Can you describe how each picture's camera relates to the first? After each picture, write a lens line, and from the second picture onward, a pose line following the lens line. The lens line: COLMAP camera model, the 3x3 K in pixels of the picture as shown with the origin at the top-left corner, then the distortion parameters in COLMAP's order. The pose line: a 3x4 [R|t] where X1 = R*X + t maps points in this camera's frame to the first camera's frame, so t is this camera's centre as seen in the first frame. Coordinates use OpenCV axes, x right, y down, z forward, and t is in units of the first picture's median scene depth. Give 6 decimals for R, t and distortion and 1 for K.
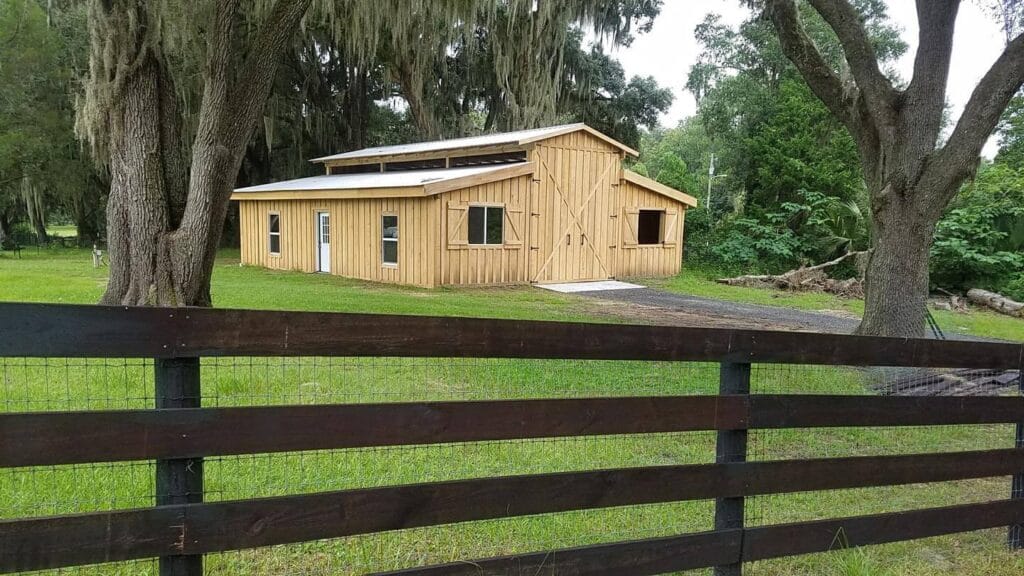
lens RADIAL K [[792.2, 0, 451.8], [0, 792.2, 335.4], [0, 0, 1]] dist [0.110237, -0.120990]
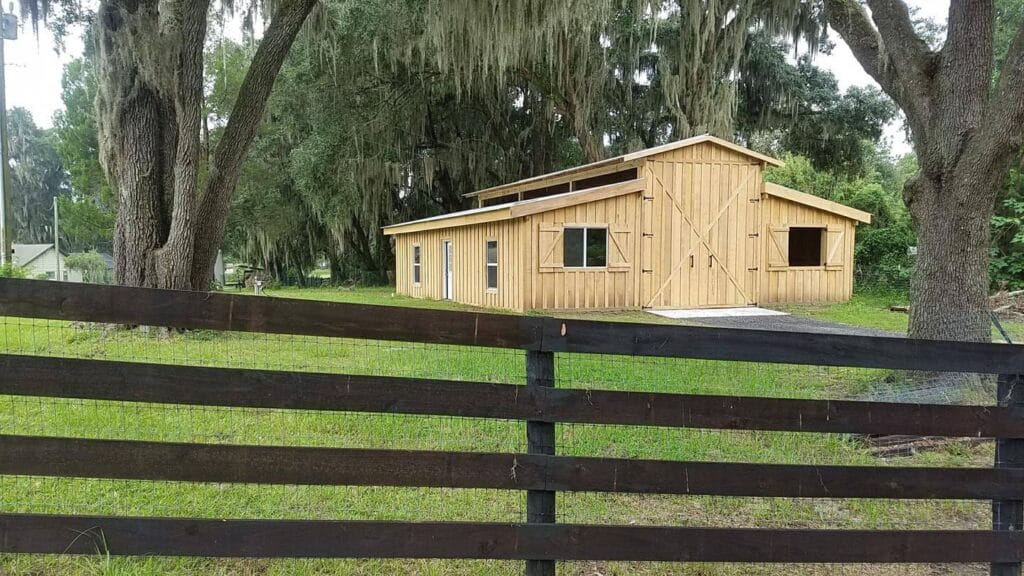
lens RADIAL K [[785.1, 0, 439.9], [0, 785.1, 322.2], [0, 0, 1]] dist [0.157511, -0.243285]
pose [[0.949035, 0.005078, -0.315130, 0.154908], [-0.025751, 0.997777, -0.061471, 0.011532], [0.314117, 0.066453, 0.947056, 0.052807]]
